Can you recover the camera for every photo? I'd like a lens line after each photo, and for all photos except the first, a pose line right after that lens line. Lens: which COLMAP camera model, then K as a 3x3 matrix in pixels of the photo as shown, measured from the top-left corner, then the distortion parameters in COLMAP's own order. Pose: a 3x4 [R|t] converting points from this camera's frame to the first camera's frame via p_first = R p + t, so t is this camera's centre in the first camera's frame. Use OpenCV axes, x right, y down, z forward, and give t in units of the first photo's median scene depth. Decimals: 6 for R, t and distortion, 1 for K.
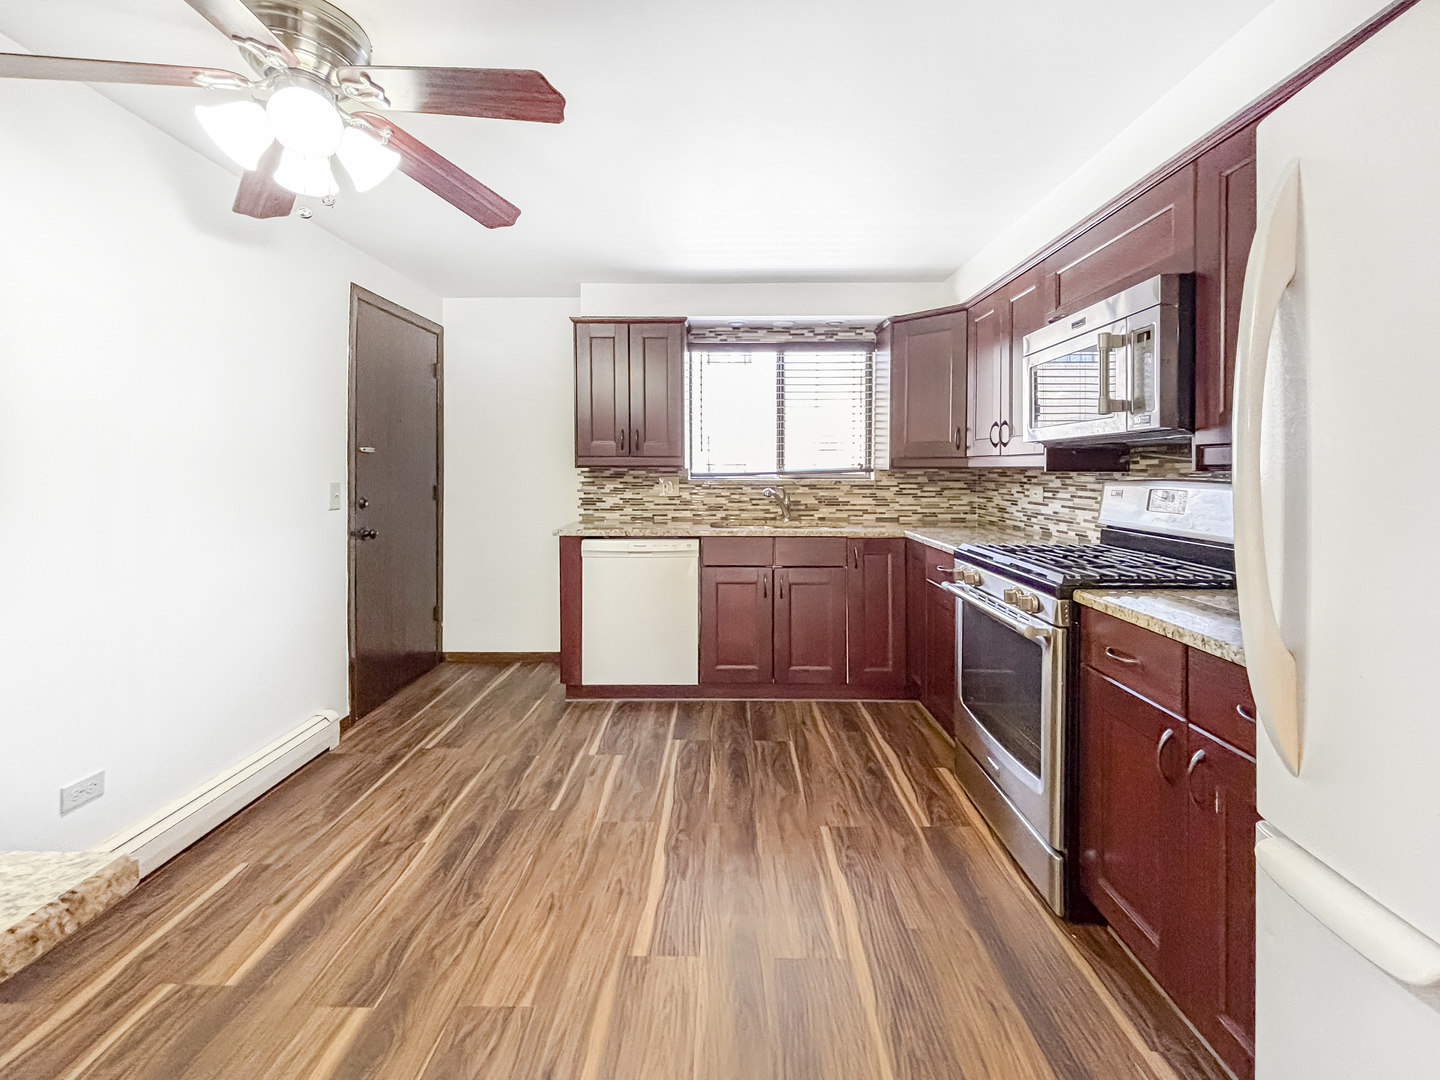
lens RADIAL K [[608.7, 0, 715.3], [0, 608.7, 537.2], [0, 0, 1]] dist [0.003485, -0.000586]
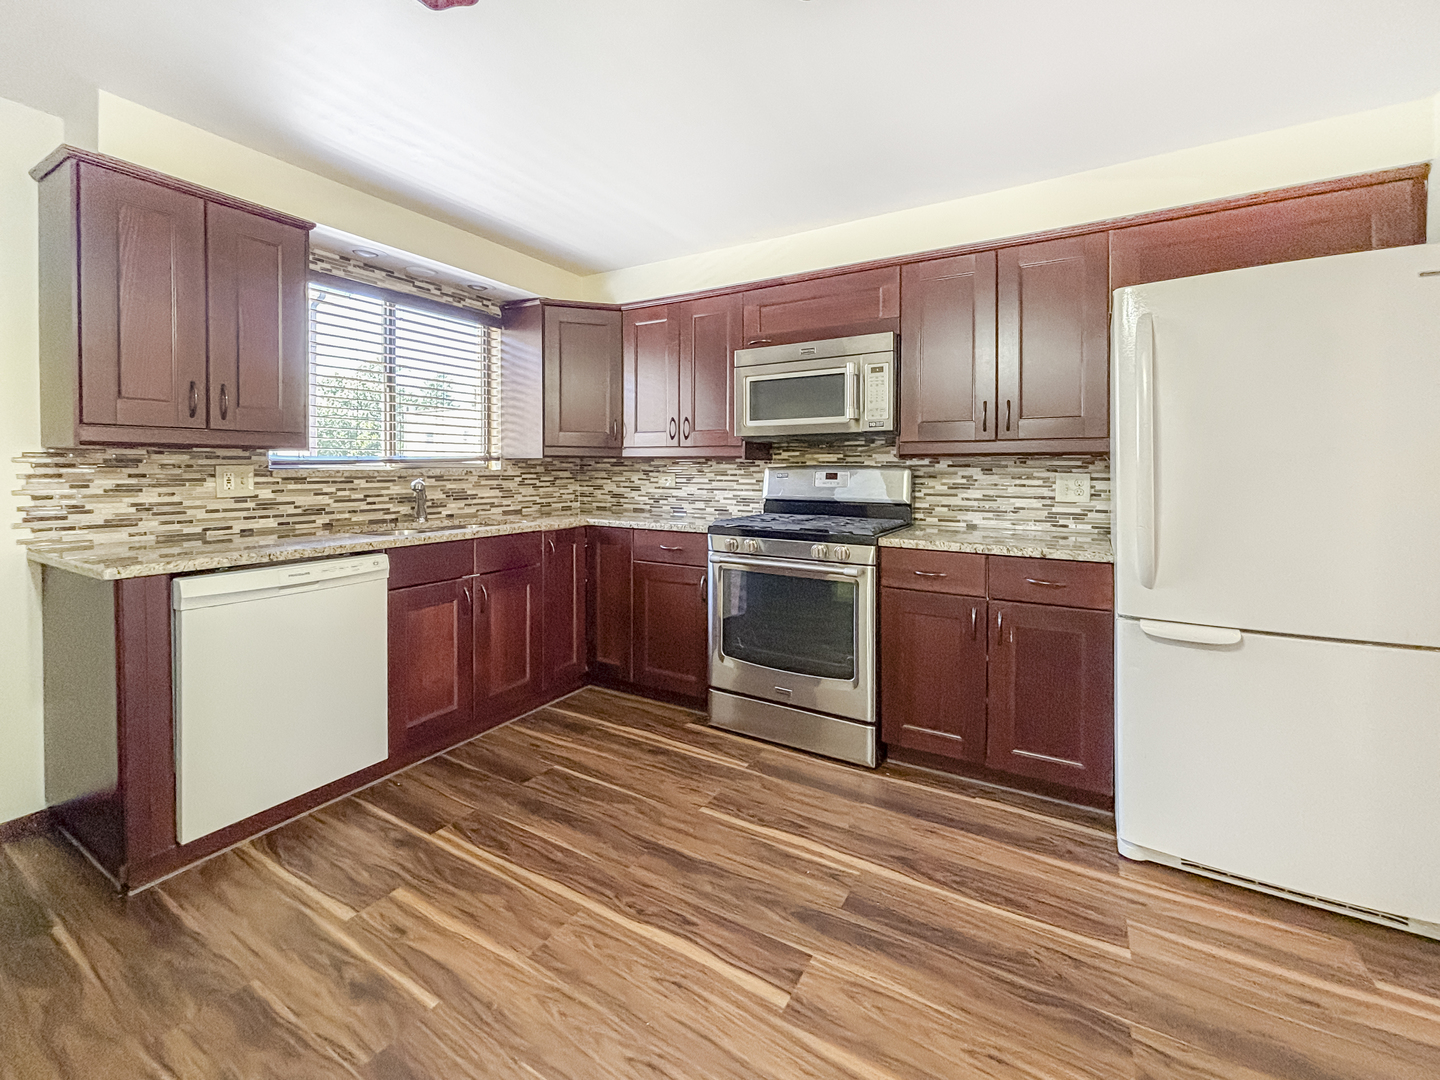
lens RADIAL K [[608.7, 0, 713.0], [0, 608.7, 536.2], [0, 0, 1]] dist [0.003485, -0.000586]
pose [[0.502901, -0.096596, 0.858929, -0.442574], [0.092995, 0.994014, 0.057339, -0.020625], [-0.859327, 0.051041, 0.508874, 0.311886]]
